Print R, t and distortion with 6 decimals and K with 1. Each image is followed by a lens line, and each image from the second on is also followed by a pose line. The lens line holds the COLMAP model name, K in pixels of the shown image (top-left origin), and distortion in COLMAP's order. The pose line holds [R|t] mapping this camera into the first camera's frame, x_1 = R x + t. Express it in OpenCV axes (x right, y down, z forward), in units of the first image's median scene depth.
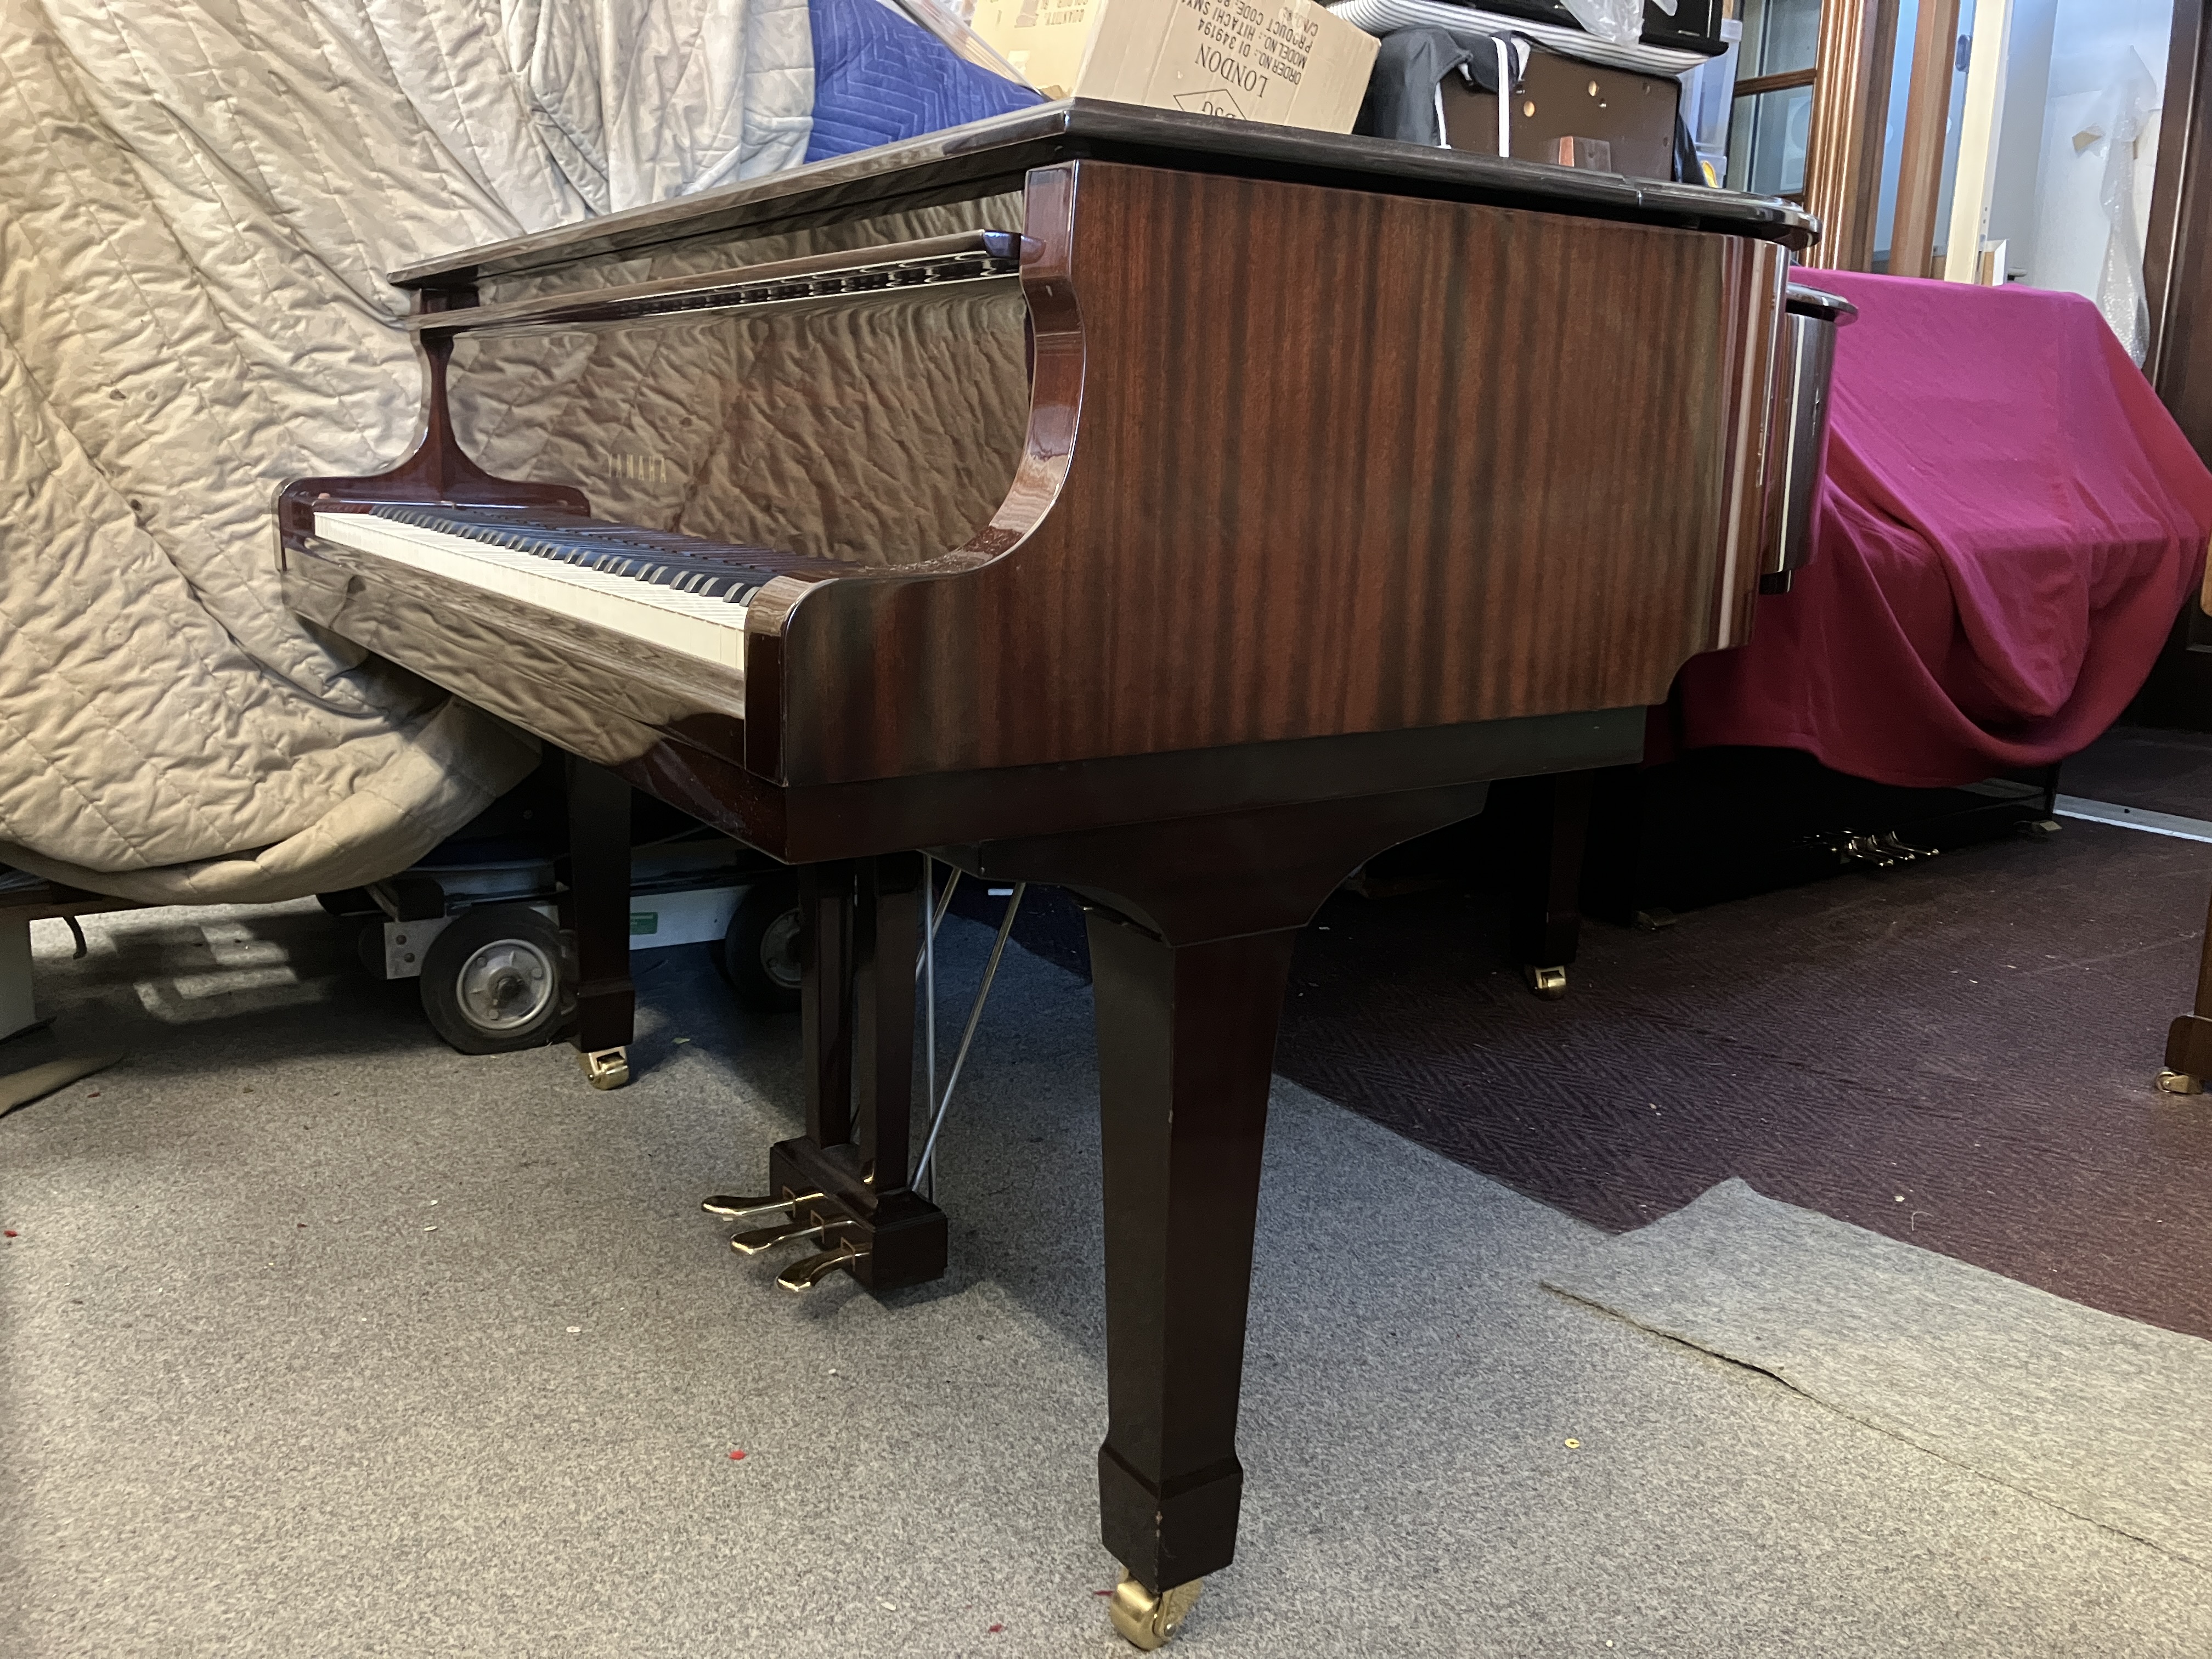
lens RADIAL K [[1813.2, 0, 1106.0], [0, 1813.2, 829.5], [0, 0, 1]] dist [-0.031972, 0.097795]
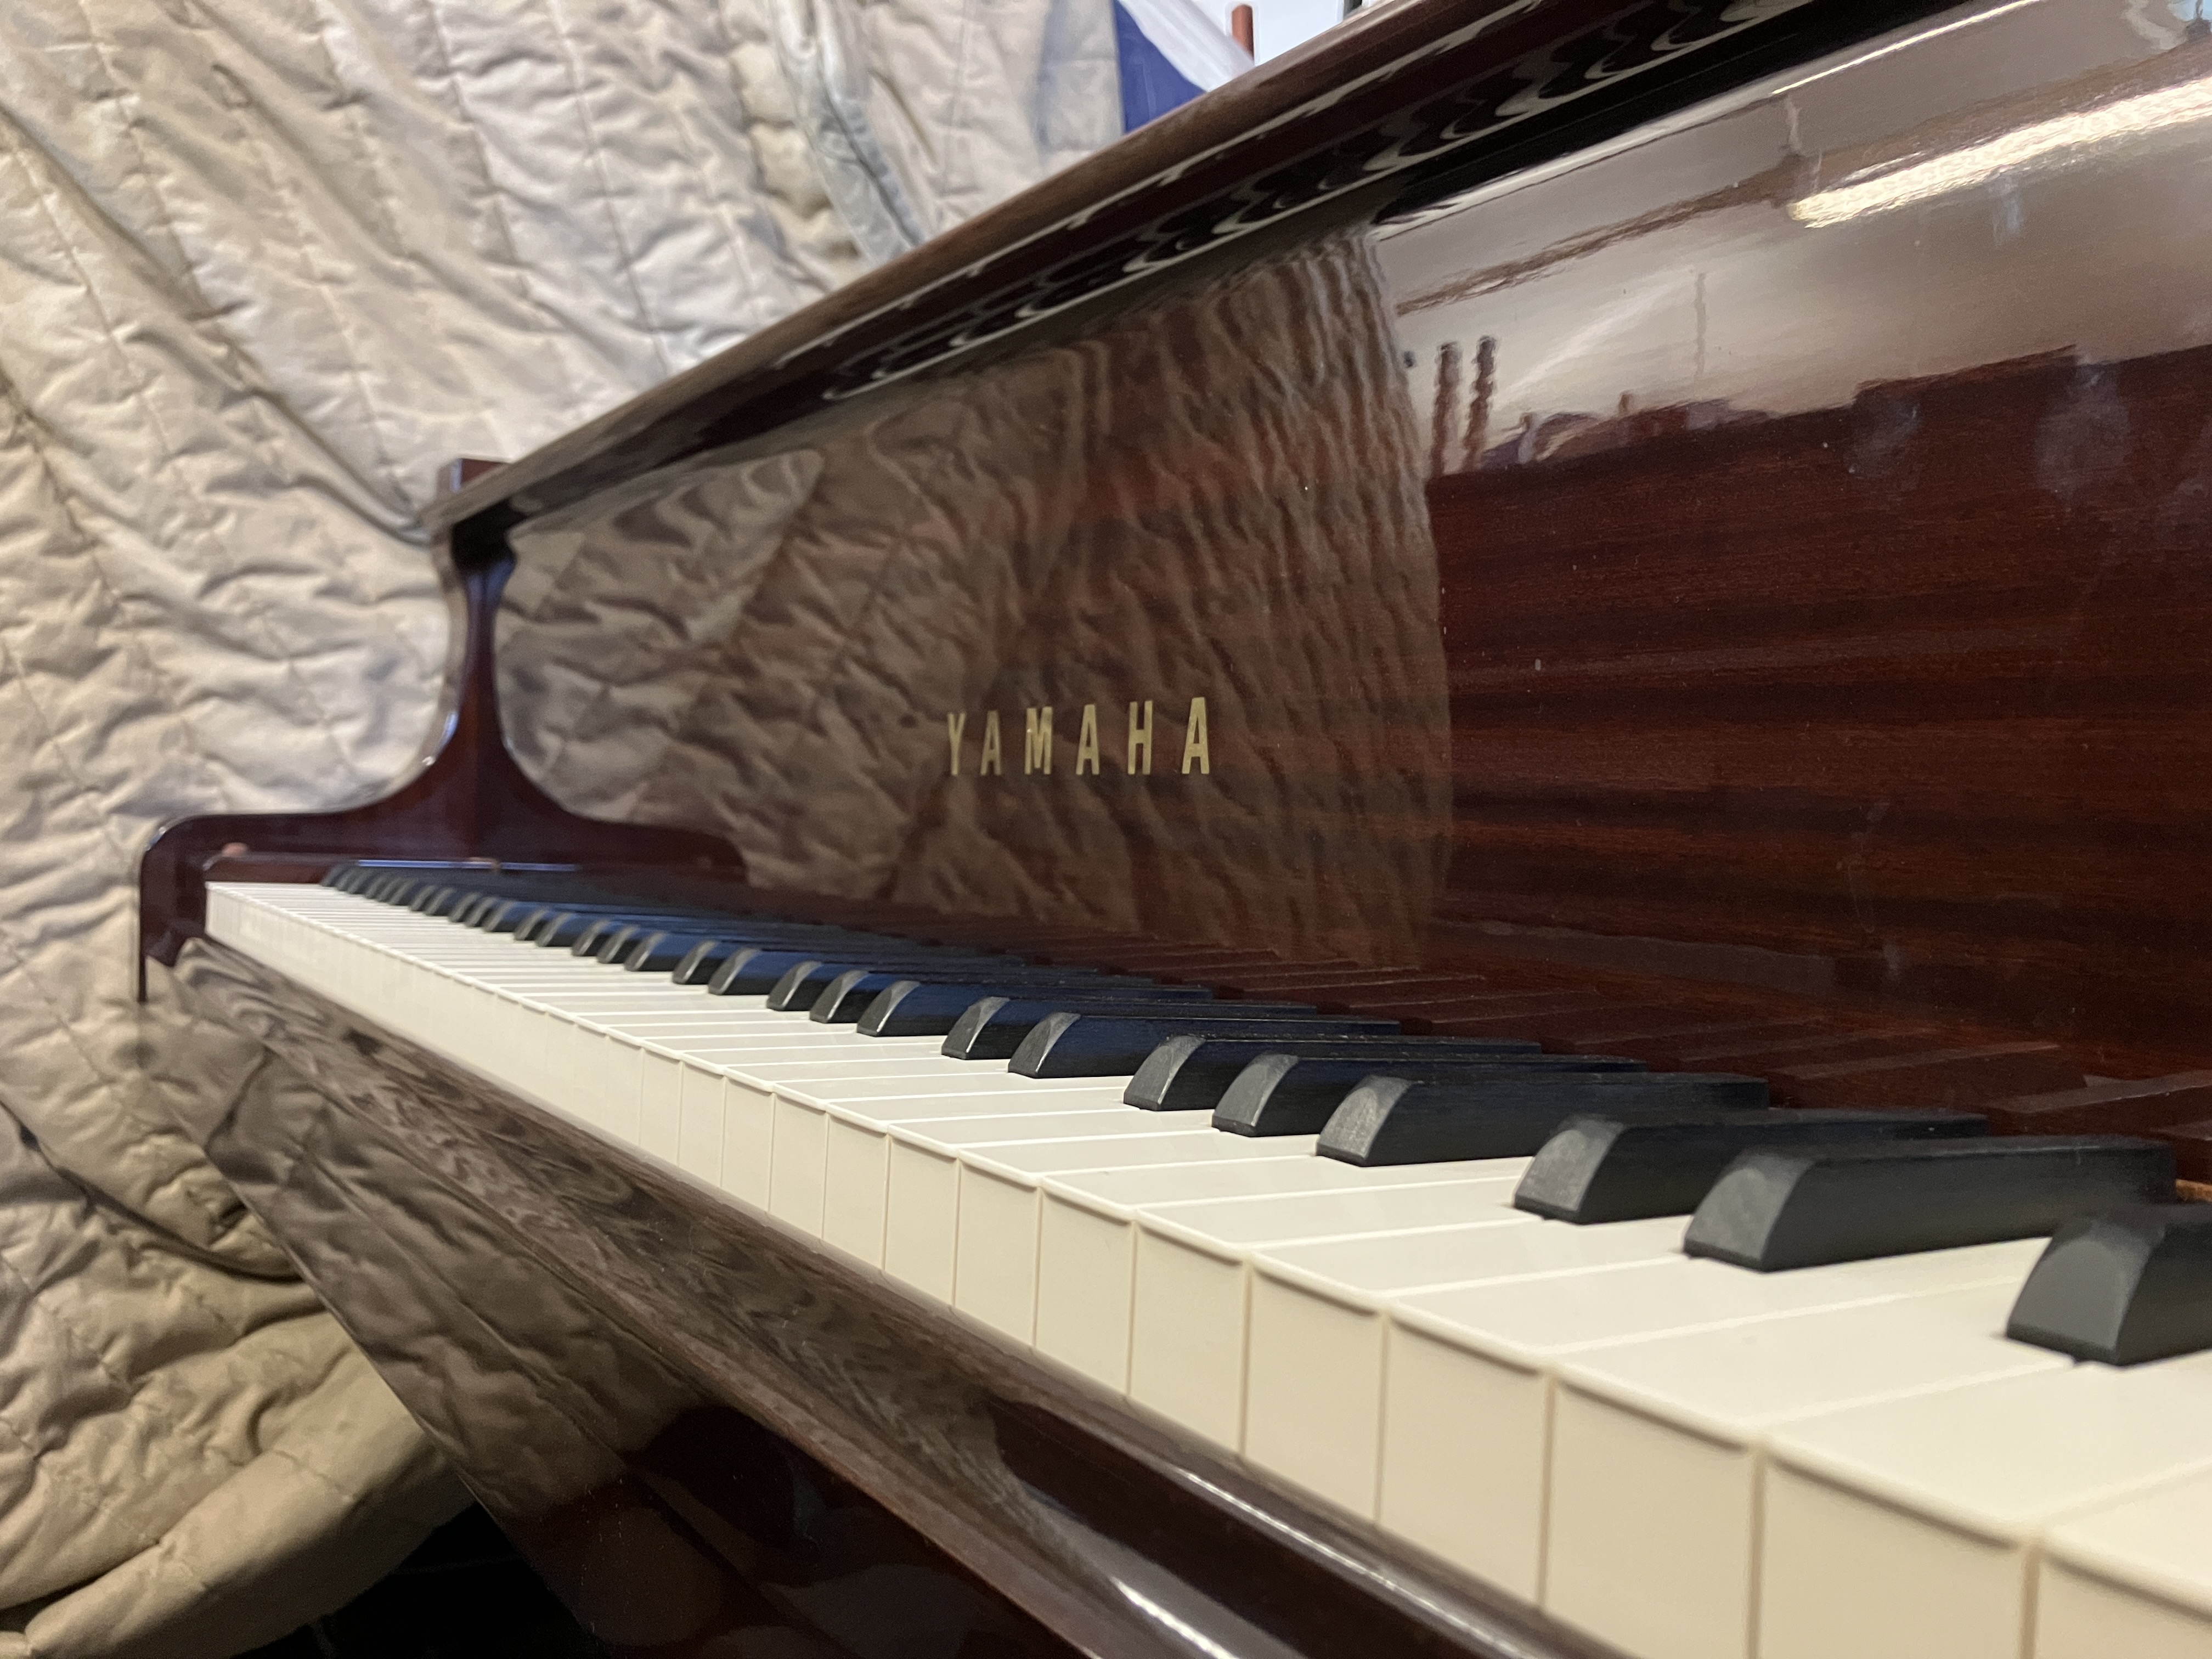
lens RADIAL K [[1879.0, 0, 1106.0], [0, 1879.0, 829.5], [0, 0, 1]] dist [0.000247, 0.008979]
pose [[0.999857, -0.008443, -0.014662, -0.187418], [0.005378, 0.980242, -0.197731, -0.086910], [0.016041, 0.197624, 0.980147, 0.498927]]
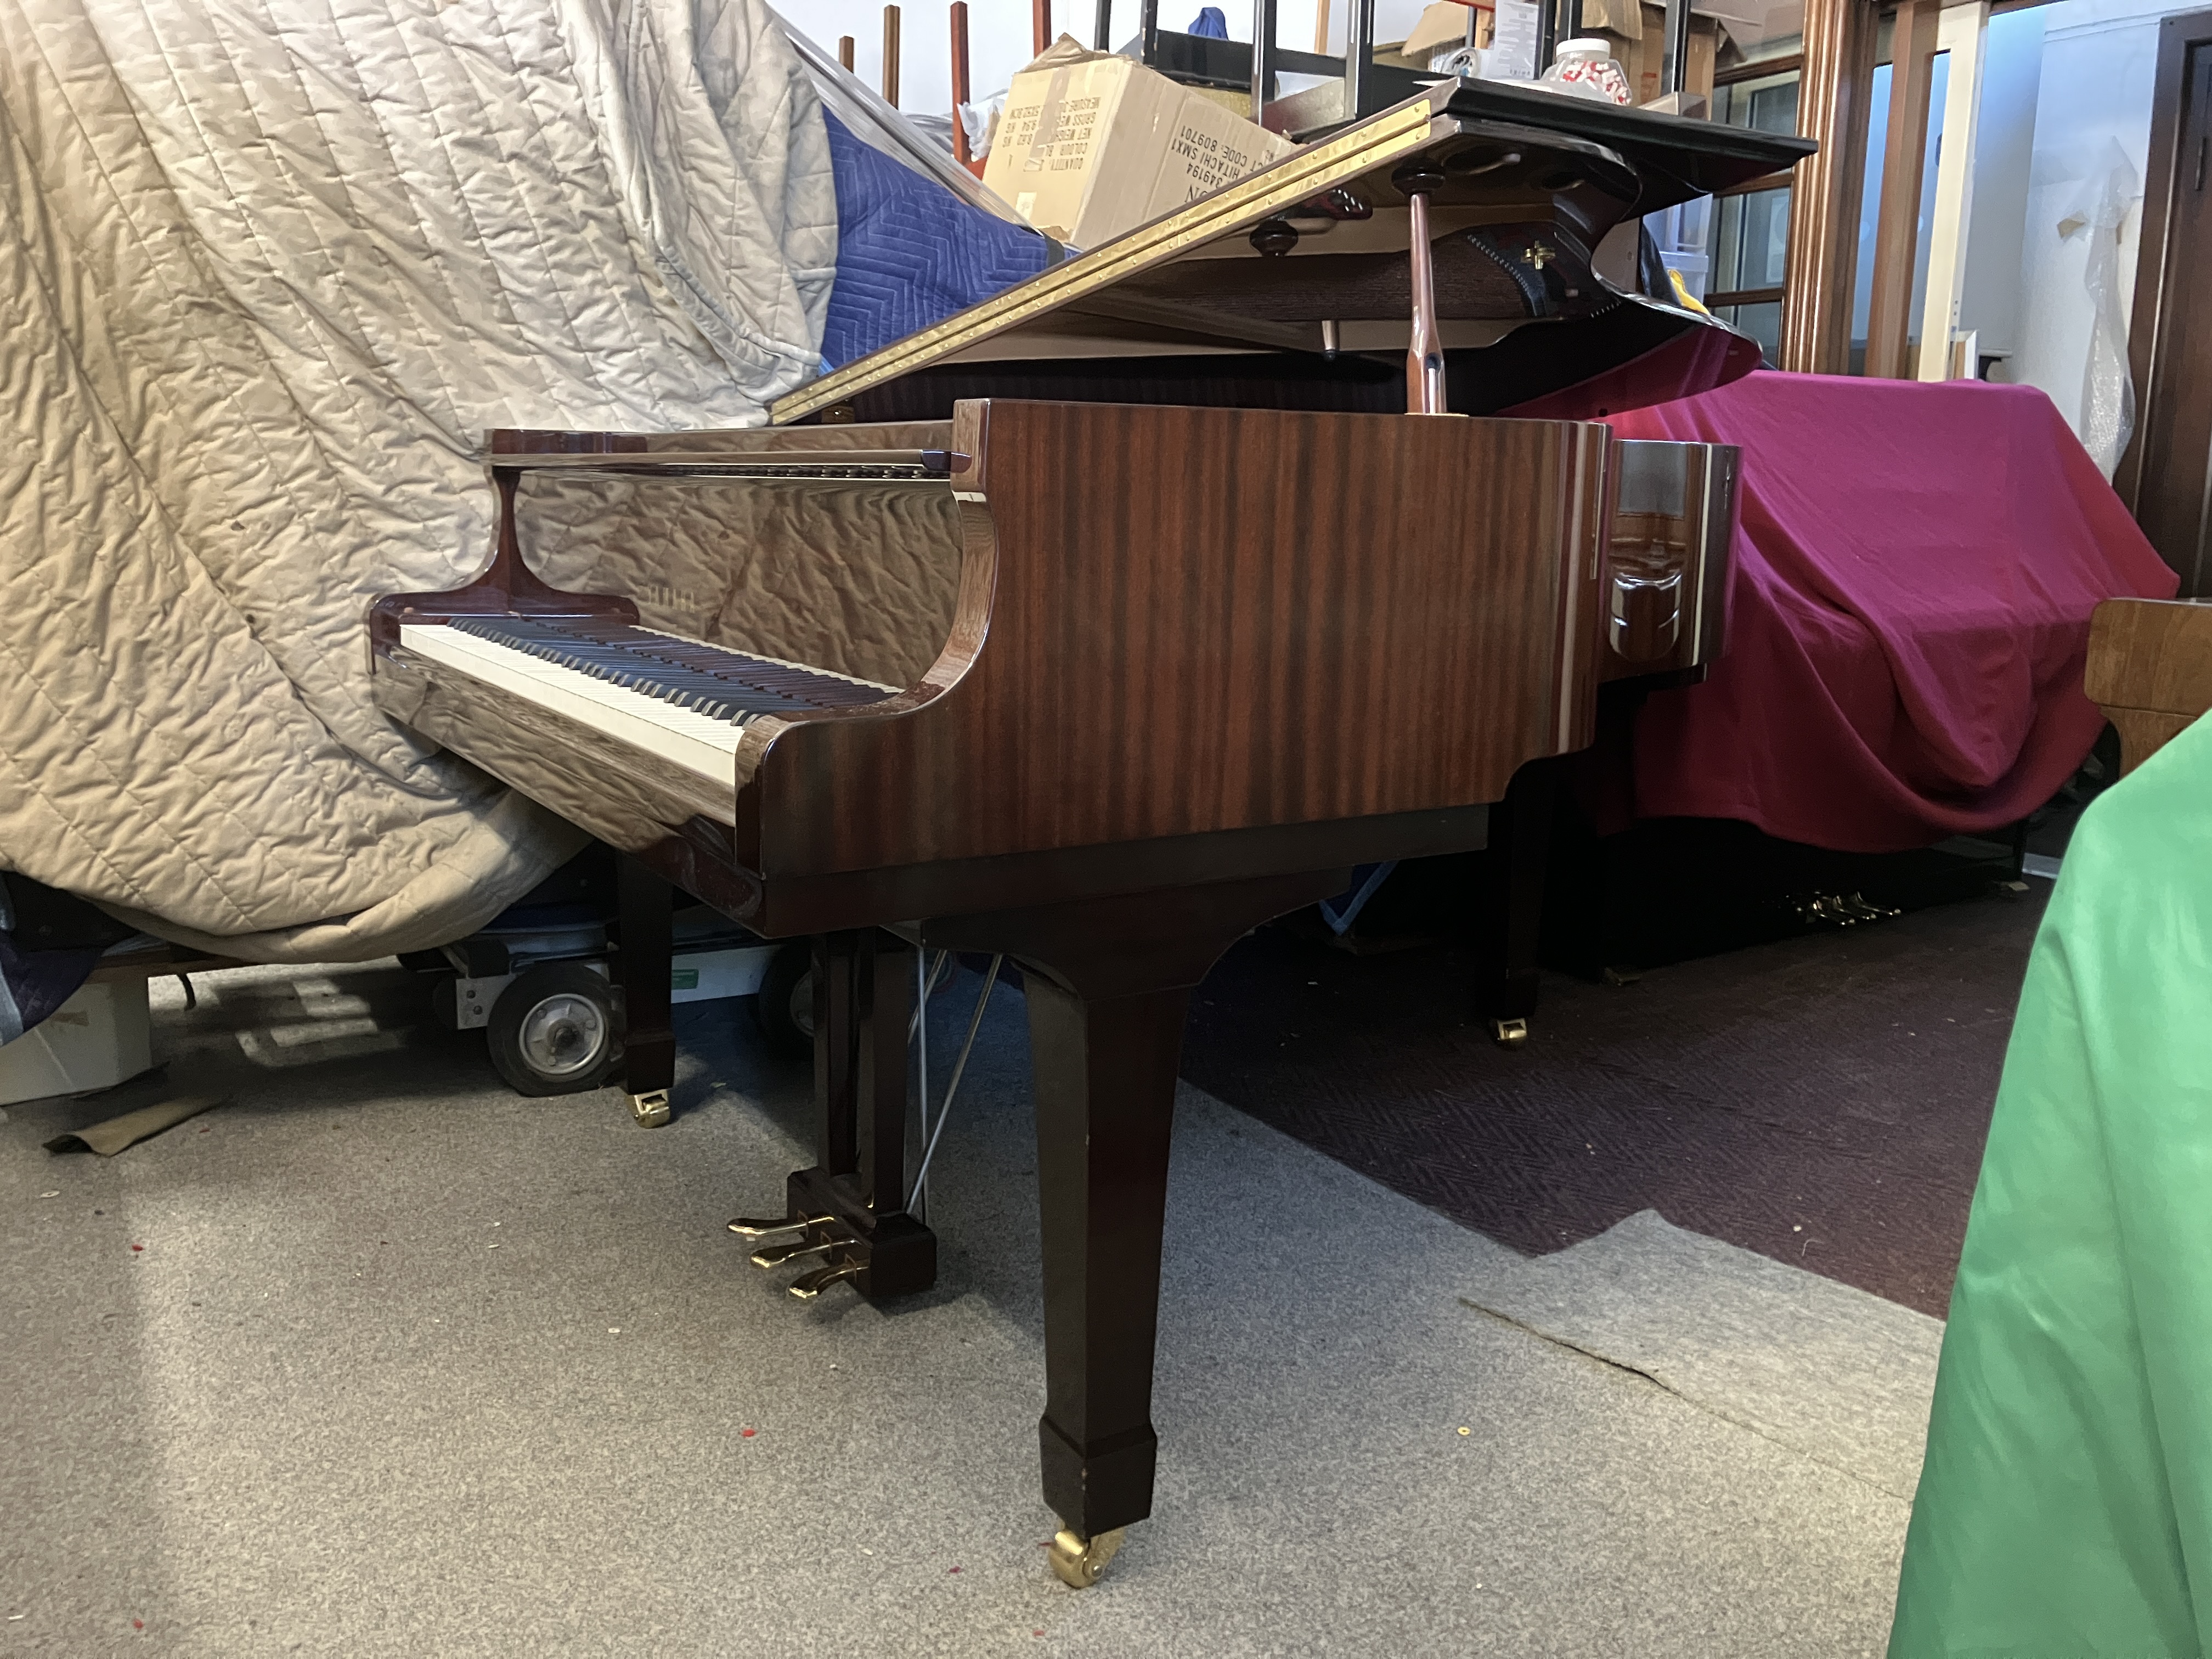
lens RADIAL K [[1782.4, 0, 1095.4], [0, 1782.4, 822.4], [0, 0, 1]] dist [-0.000288, 0.009715]
pose [[0.999421, -0.002626, -0.033909, 0.043345], [0.001455, 0.999403, -0.034516, -0.008245], [0.033980, 0.034447, 0.998829, -0.116022]]
